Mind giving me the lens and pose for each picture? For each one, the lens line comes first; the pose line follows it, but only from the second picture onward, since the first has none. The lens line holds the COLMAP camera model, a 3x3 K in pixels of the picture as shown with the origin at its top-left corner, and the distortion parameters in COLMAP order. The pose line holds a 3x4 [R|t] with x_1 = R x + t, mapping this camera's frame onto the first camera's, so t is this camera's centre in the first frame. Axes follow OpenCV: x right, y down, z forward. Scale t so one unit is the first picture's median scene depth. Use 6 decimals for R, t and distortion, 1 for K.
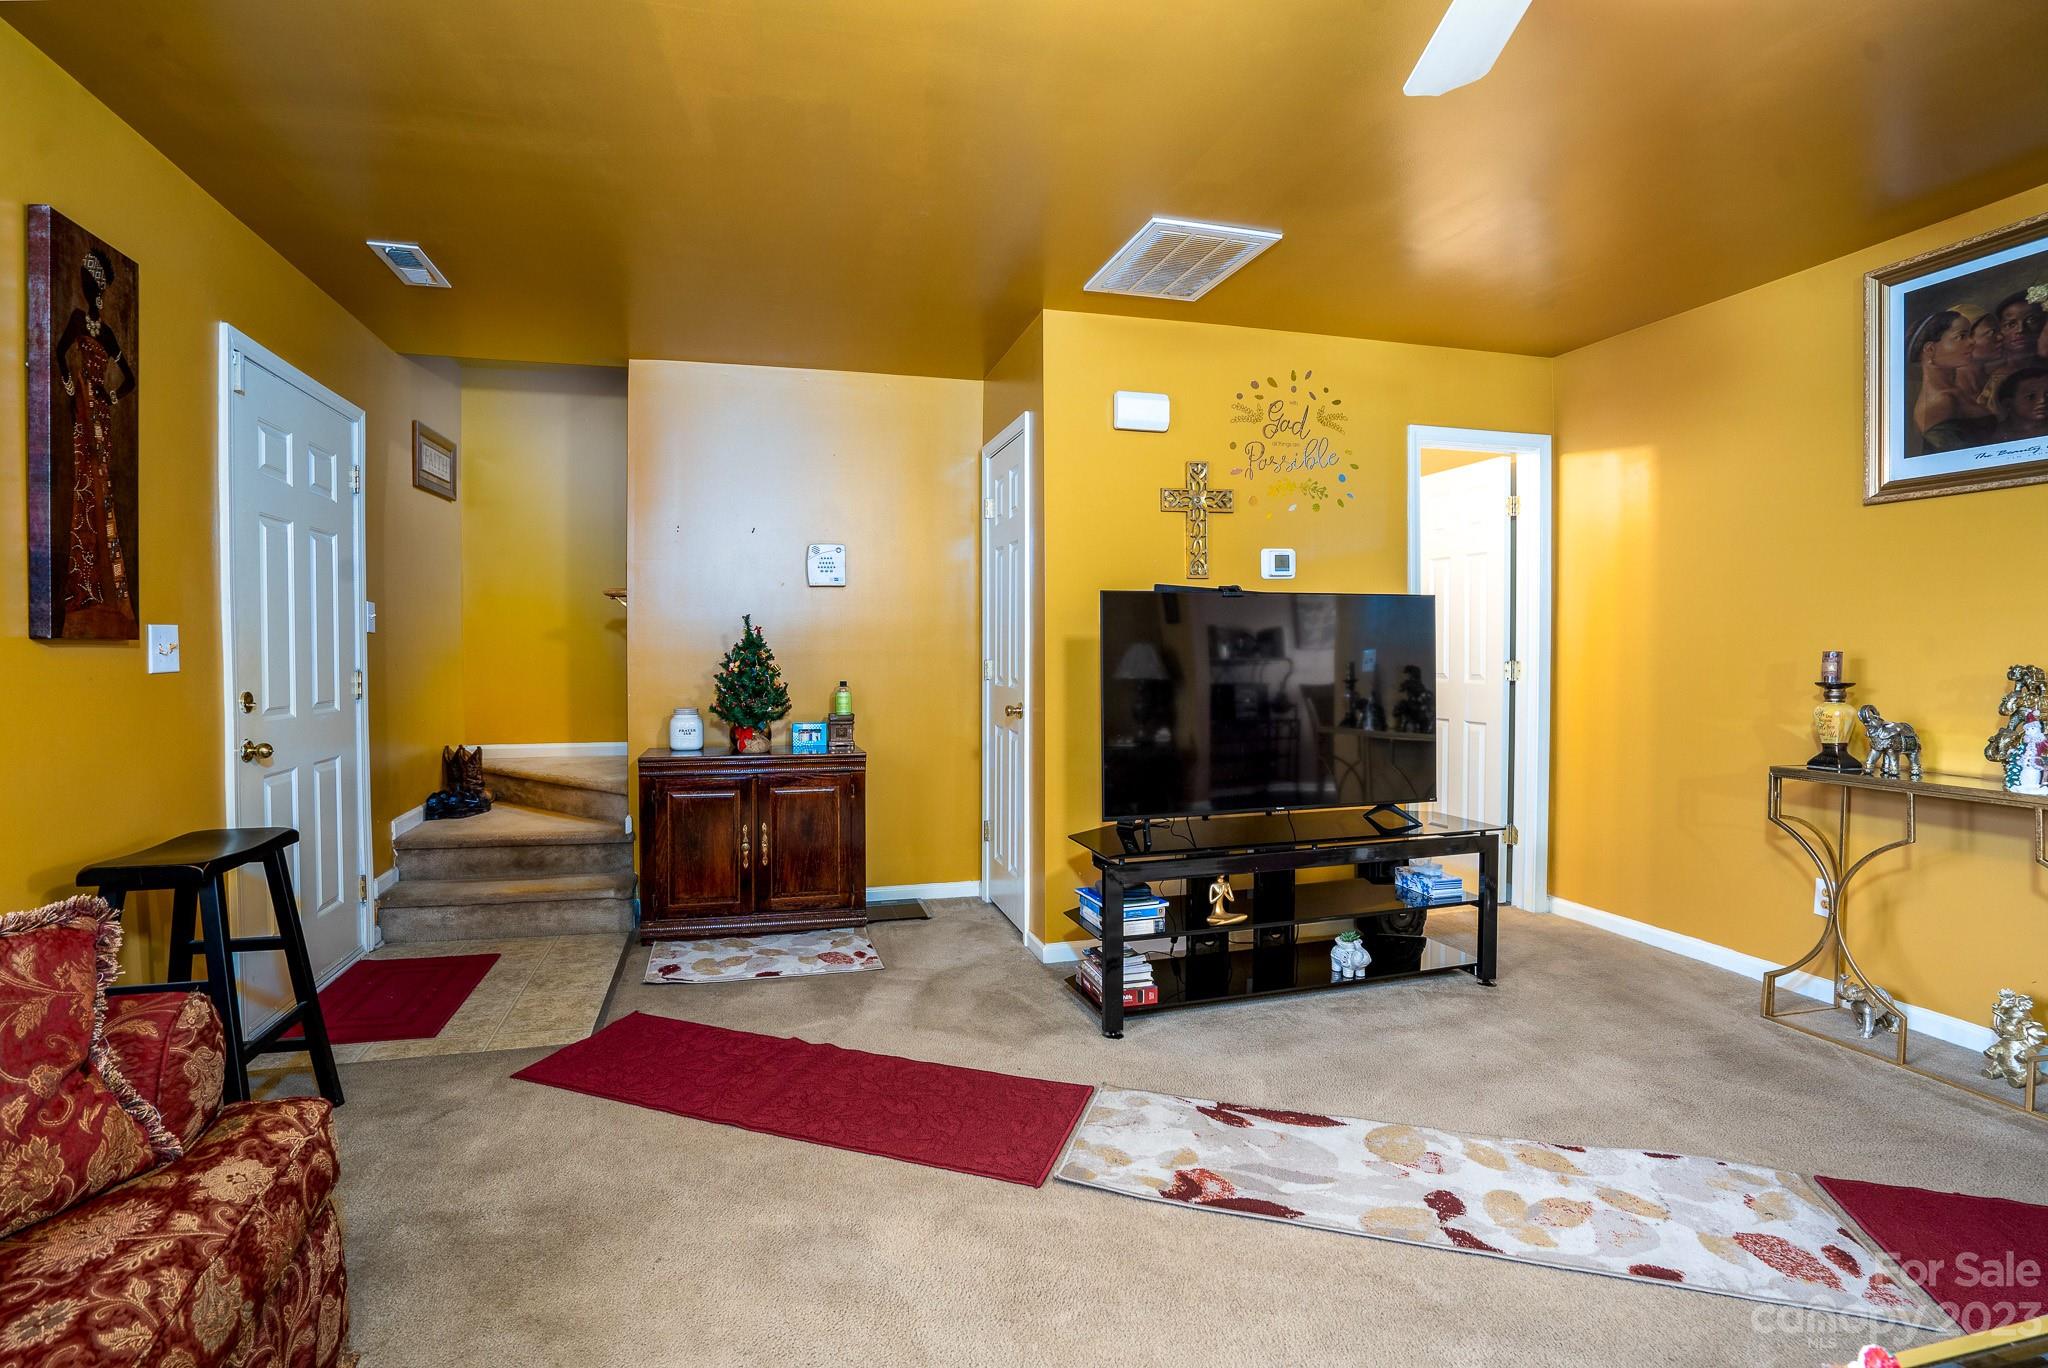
lens RADIAL K [[964.2, 0, 985.3], [0, 964.2, 666.4], [0, 0, 1]] dist [-0.055161, 0.023426]
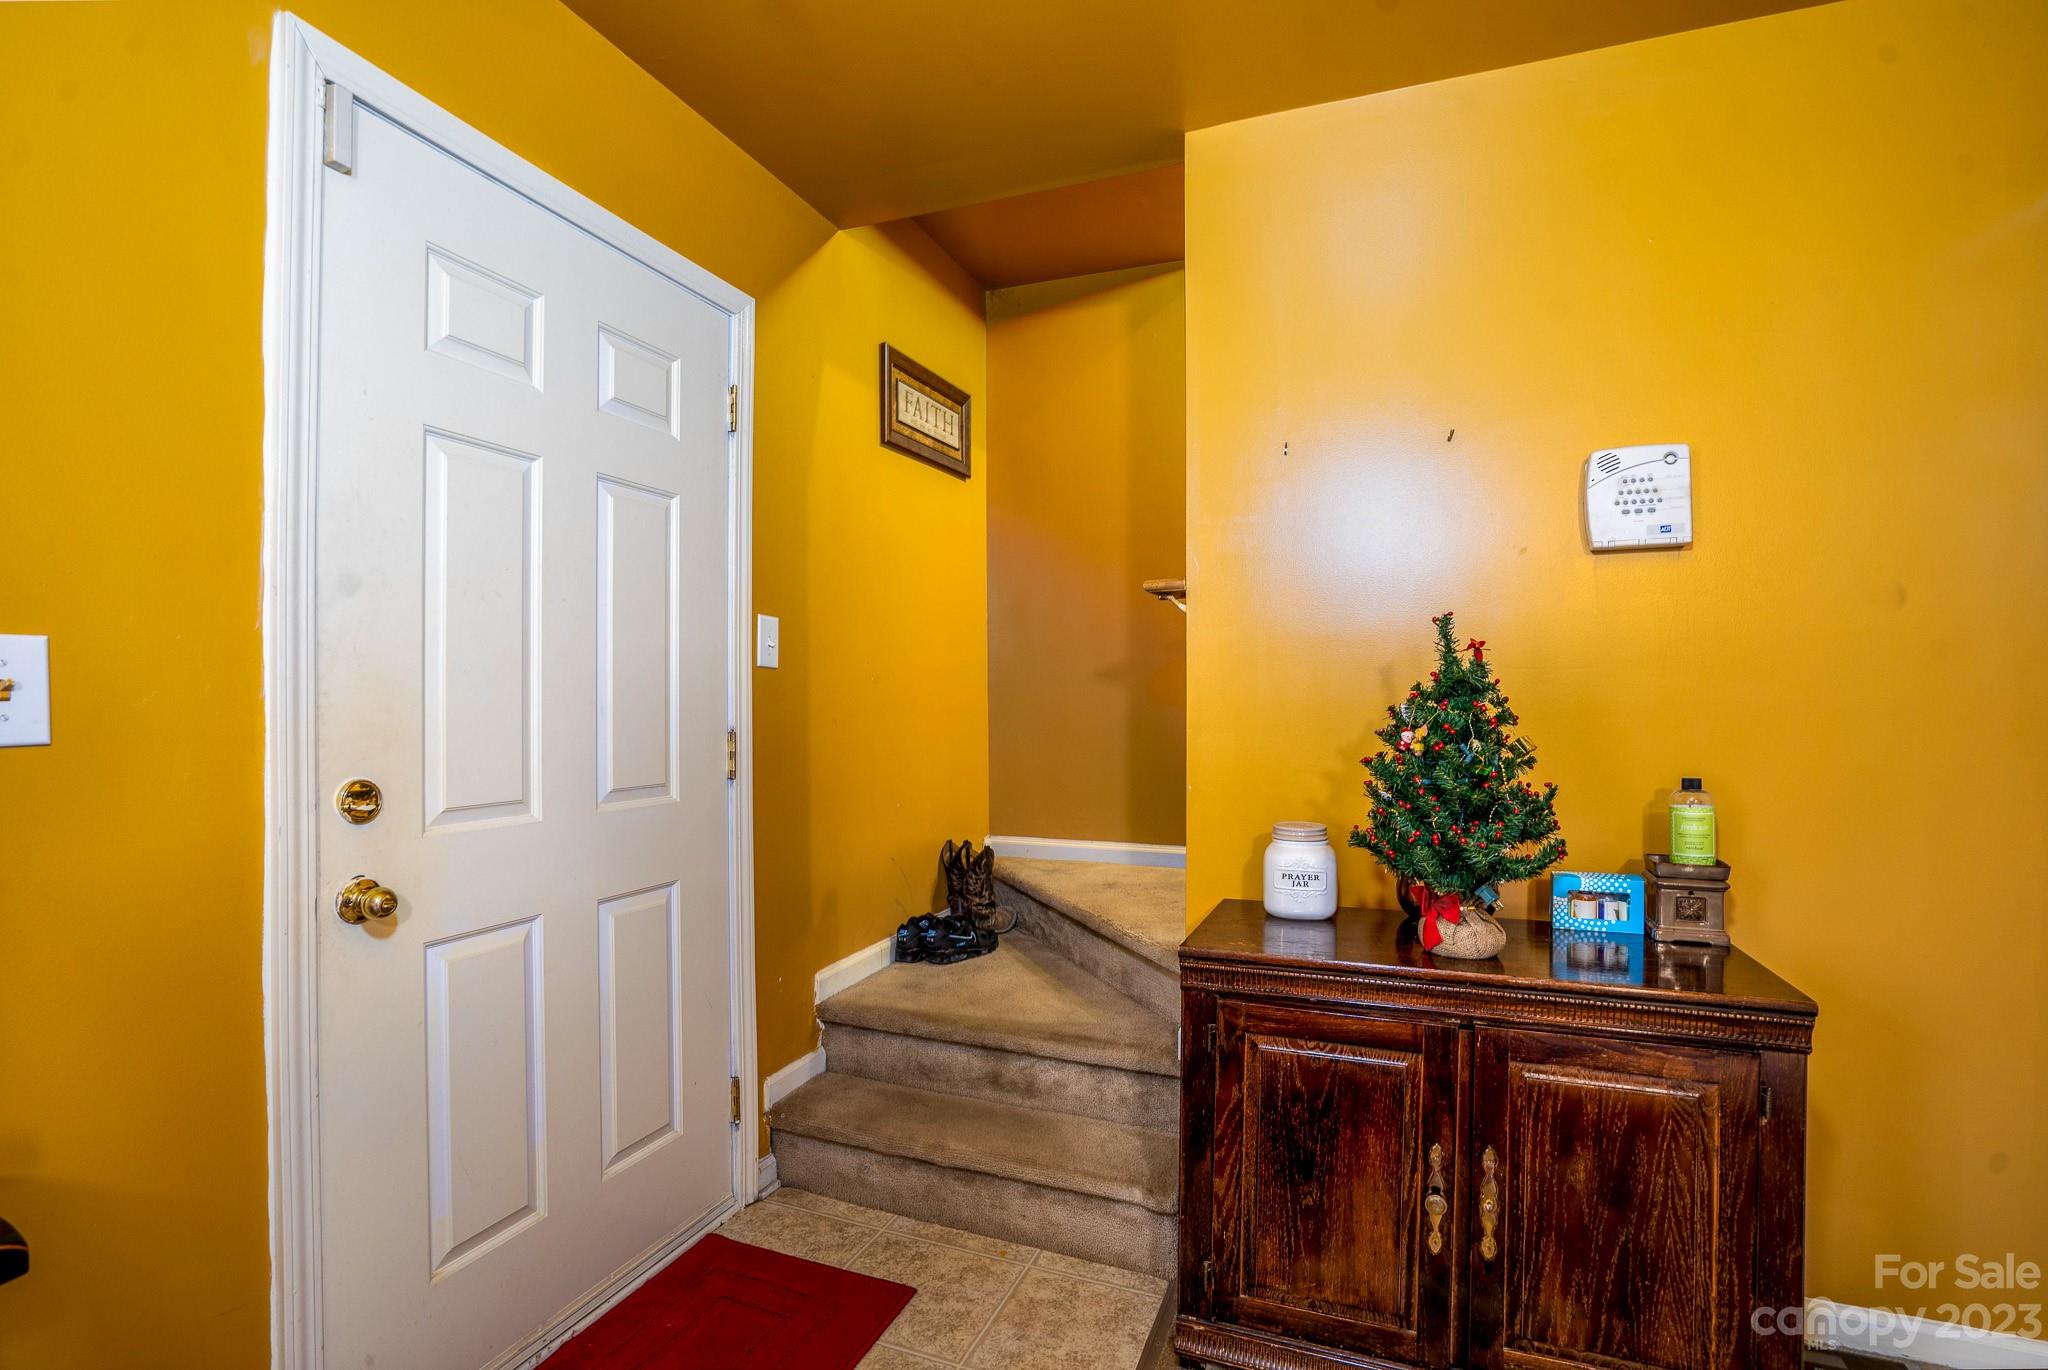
lens RADIAL K [[979.9, 0, 980.7], [0, 979.9, 688.7], [0, 0, 1]] dist [-0.062783, 0.024380]
pose [[0.793625, -0.002237, -0.608404, -0.155406], [-0.013016, 0.999702, -0.020655, -0.010490], [0.608269, 0.024312, 0.793359, 0.556402]]
